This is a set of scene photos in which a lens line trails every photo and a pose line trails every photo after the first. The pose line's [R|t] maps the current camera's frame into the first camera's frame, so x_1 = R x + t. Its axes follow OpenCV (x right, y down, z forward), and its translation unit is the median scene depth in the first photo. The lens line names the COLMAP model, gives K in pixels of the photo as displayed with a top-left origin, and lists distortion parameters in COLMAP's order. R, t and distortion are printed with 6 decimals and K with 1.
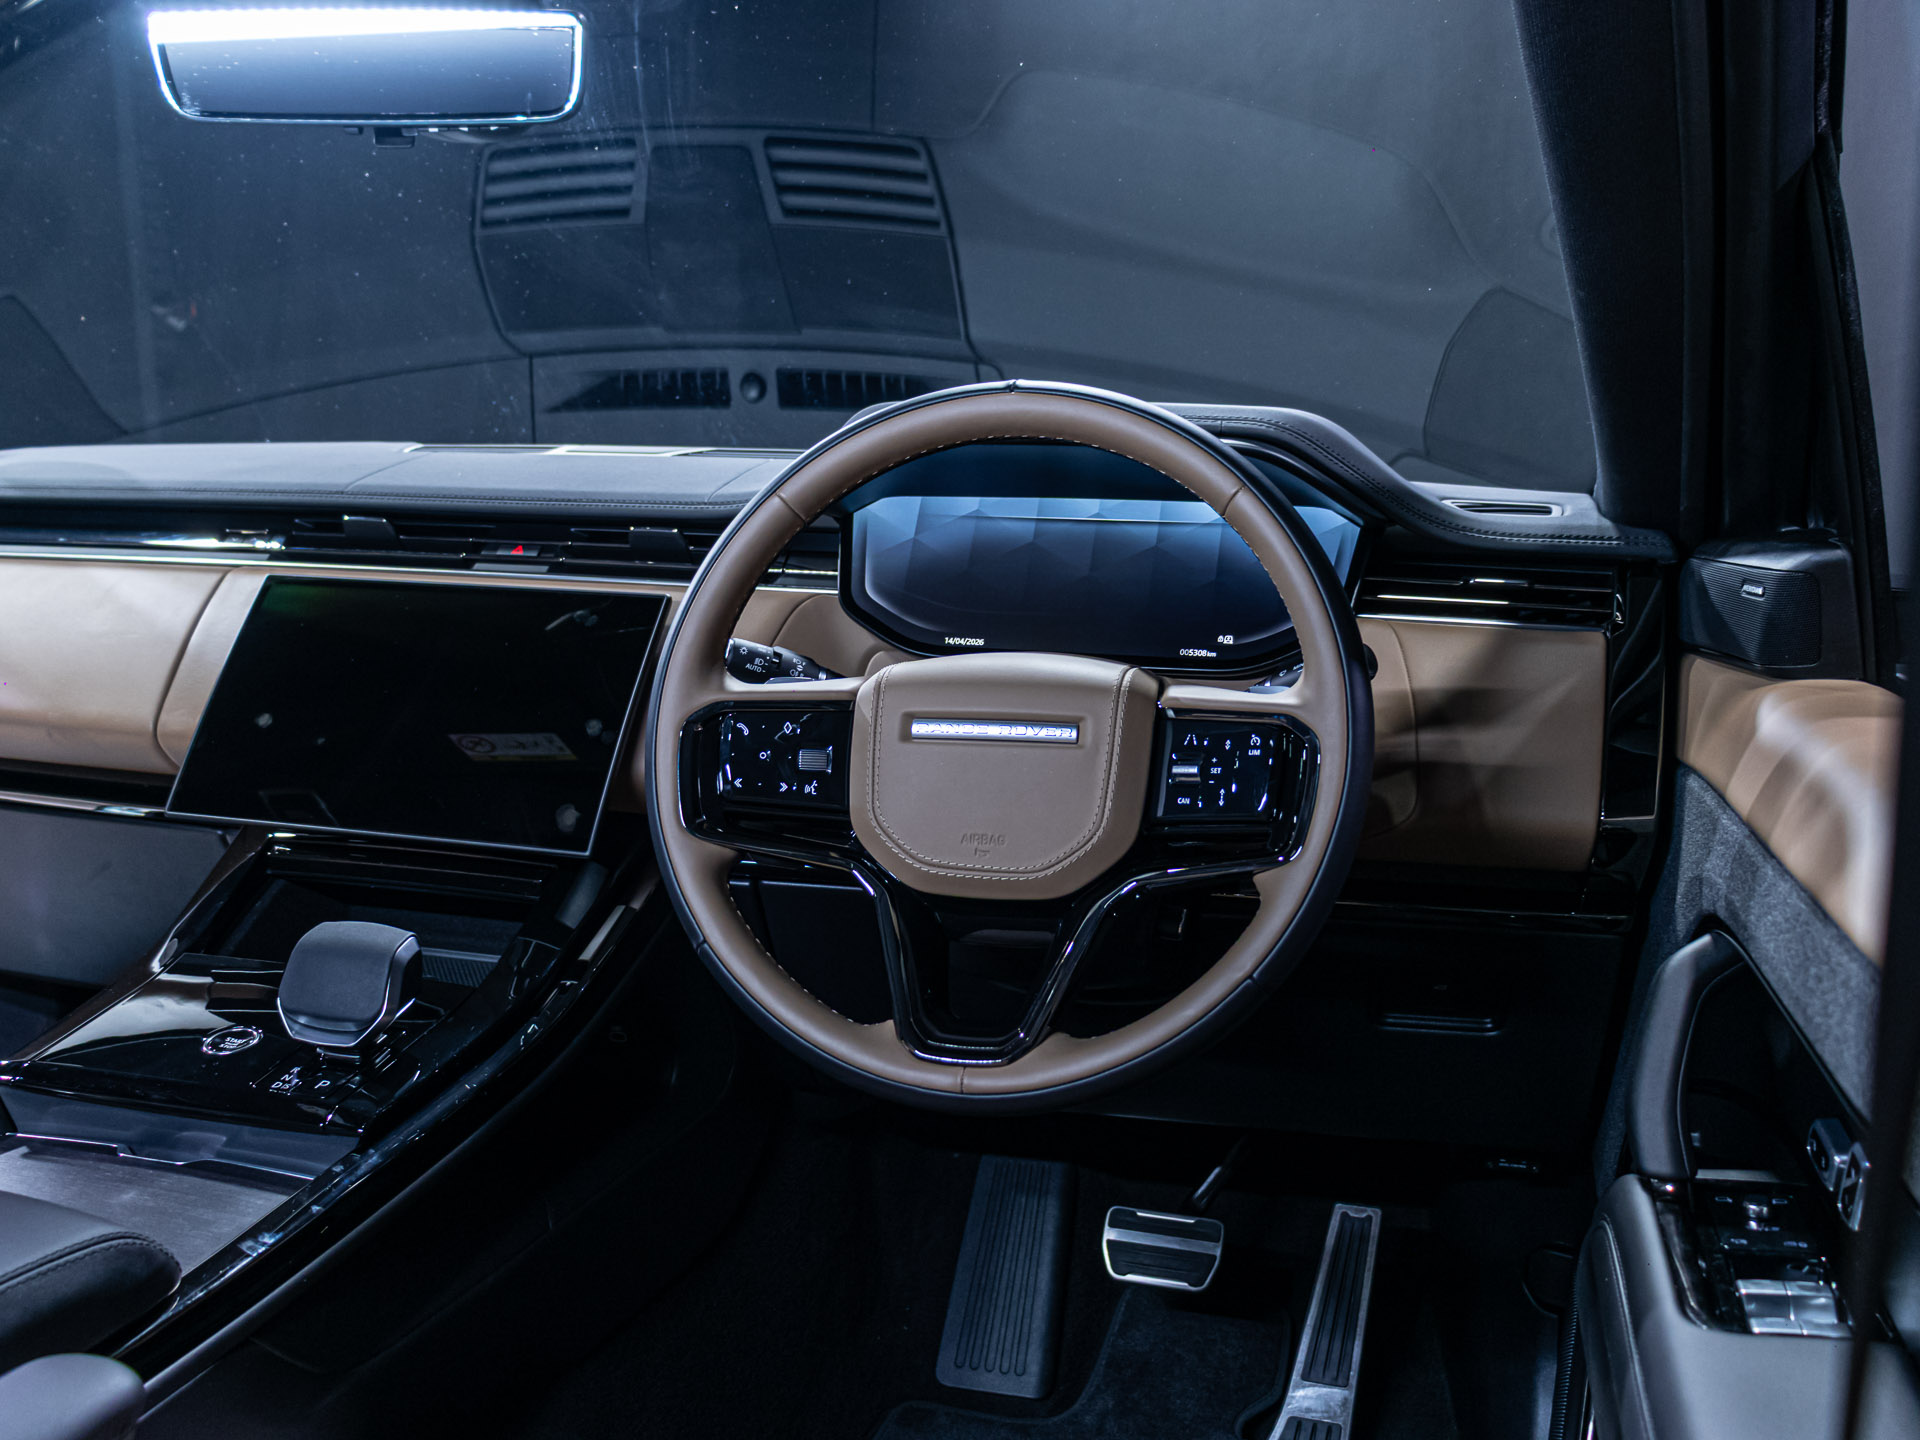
lens RADIAL K [[1731.7, 0, 960.0], [0, 1731.7, 720.0], [0, 0, 1]] dist [-0.005672, 0.006324]
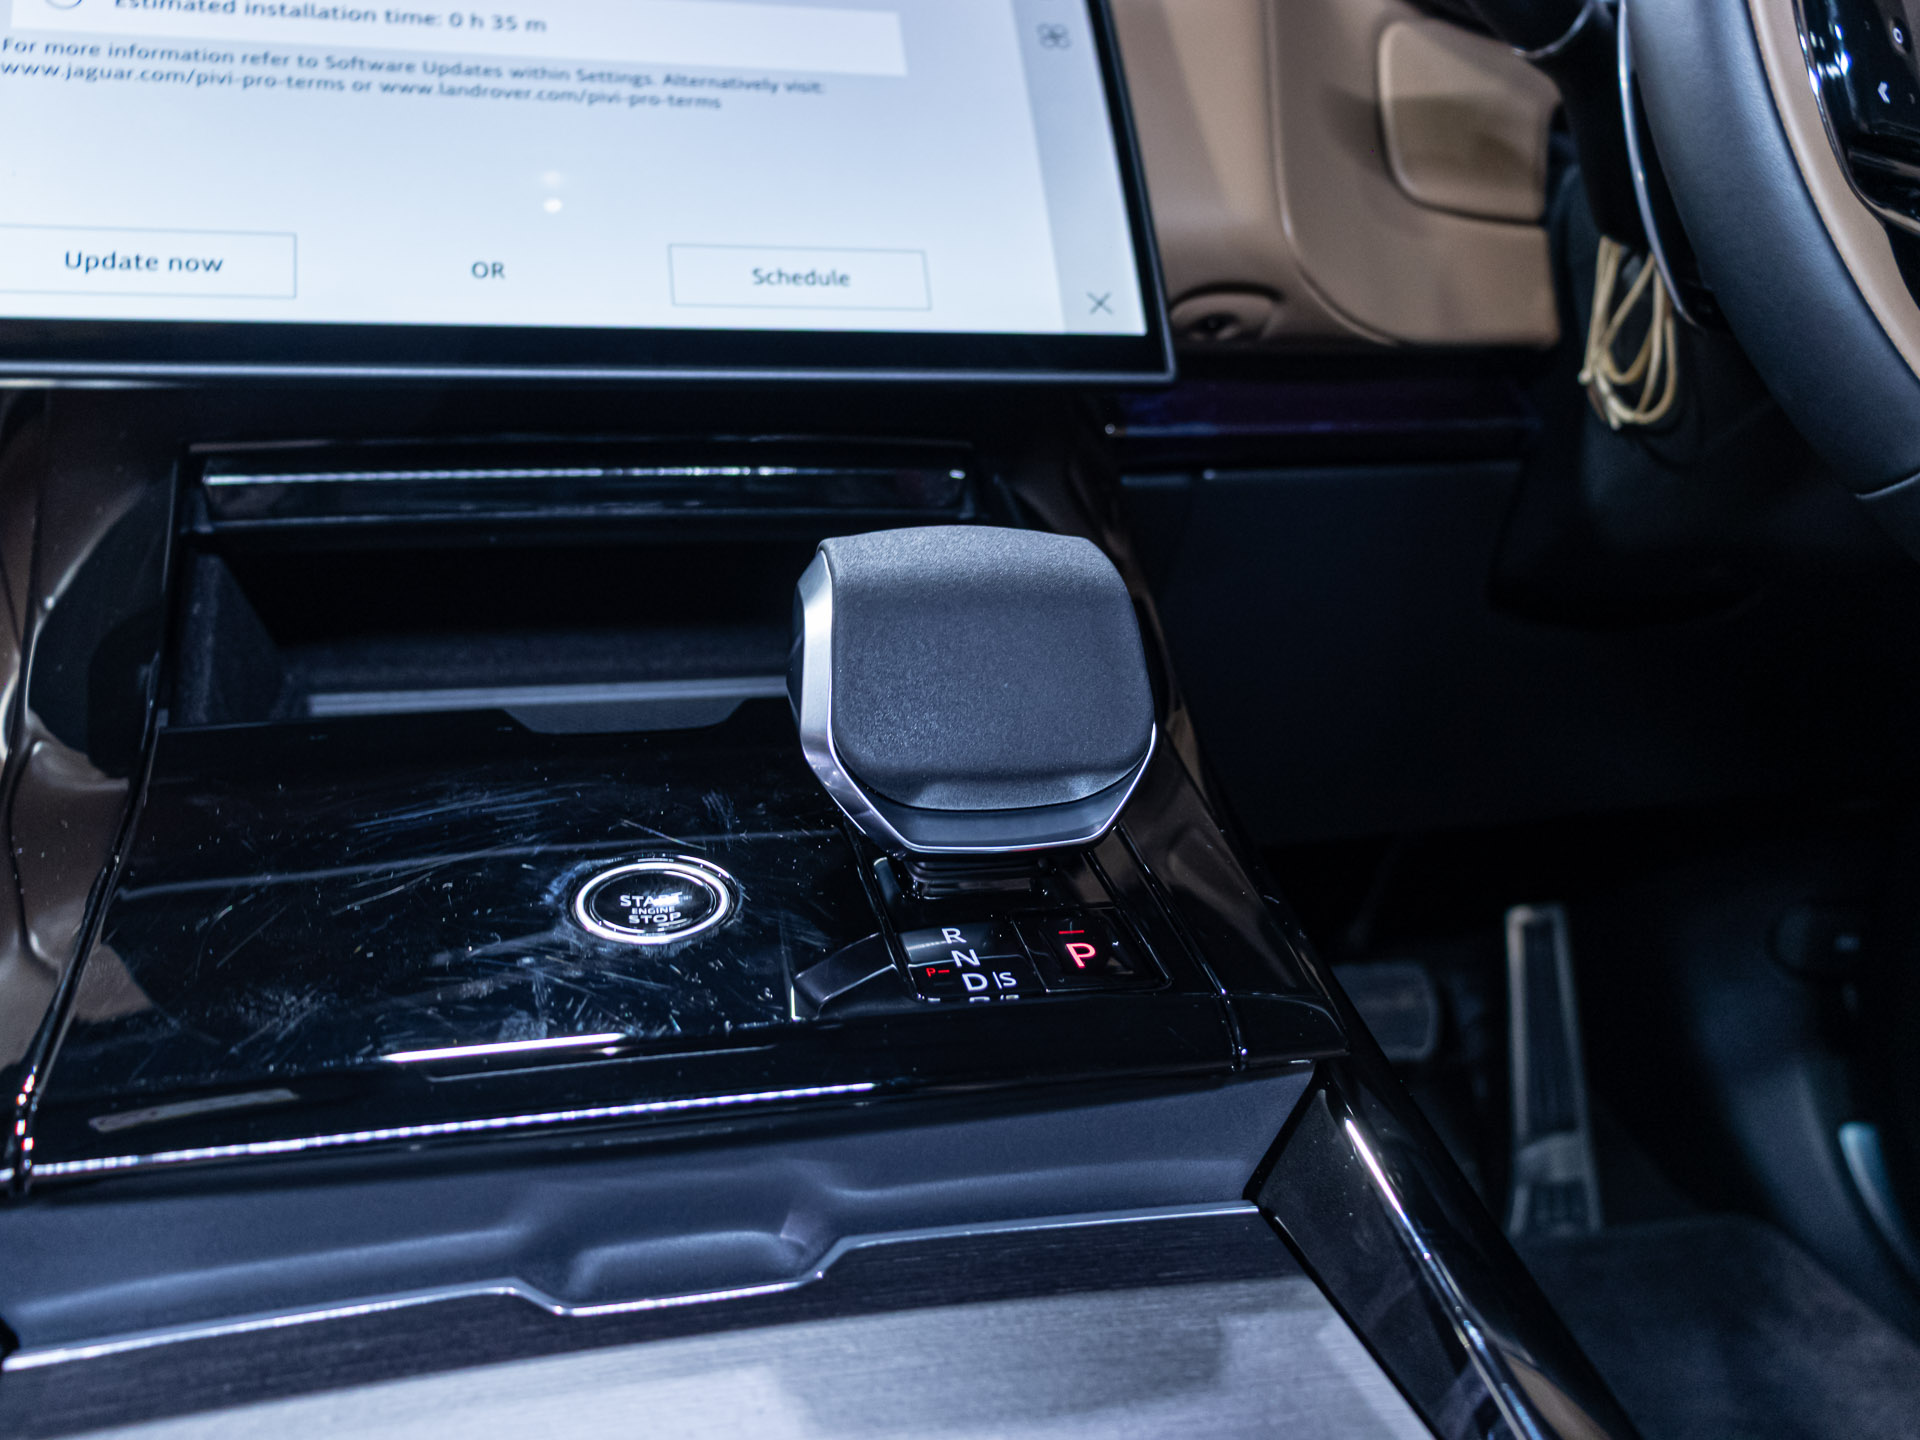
lens RADIAL K [[1724.5, 0, 966.1], [0, 1724.5, 722.7], [0, 0, 1]] dist [0.004725, 0.002911]
pose [[0.867106, -0.132655, 0.480135, -0.443932], [0.078398, 0.988218, 0.131449, 0.093600], [-0.491915, -0.076338, 0.867290, 0.572585]]
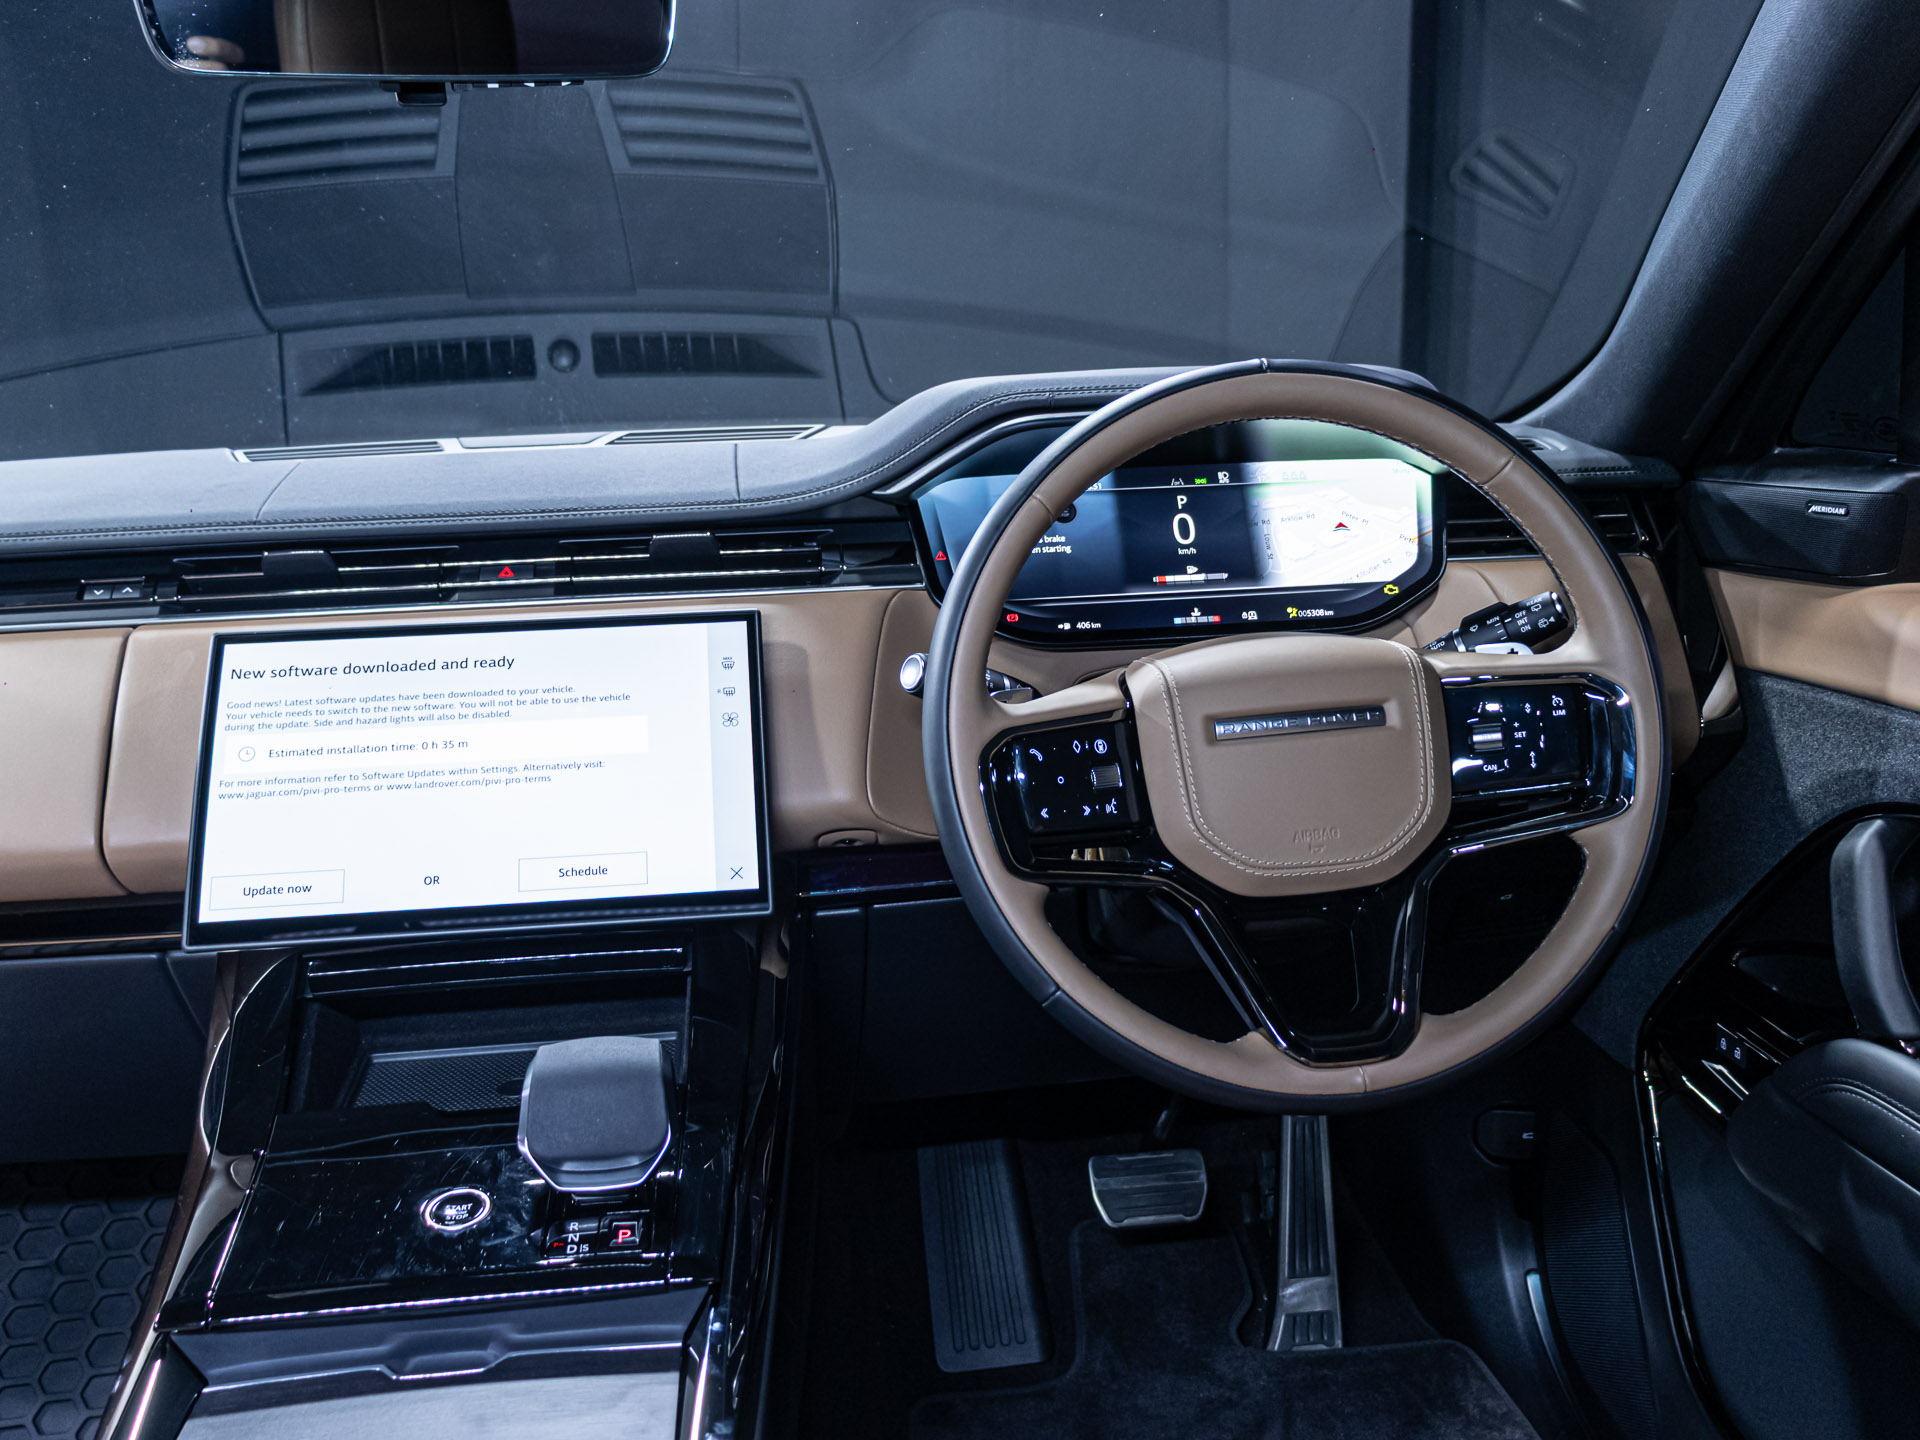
lens RADIAL K [[1731.7, 0, 960.0], [0, 1731.7, 720.0], [0, 0, 1]] dist [-0.005672, 0.006324]
pose [[0.922299, -0.130220, 0.363878, -0.396723], [0.110768, 0.991093, 0.073922, -0.068696], [-0.370263, -0.027872, 0.928509, 0.124675]]
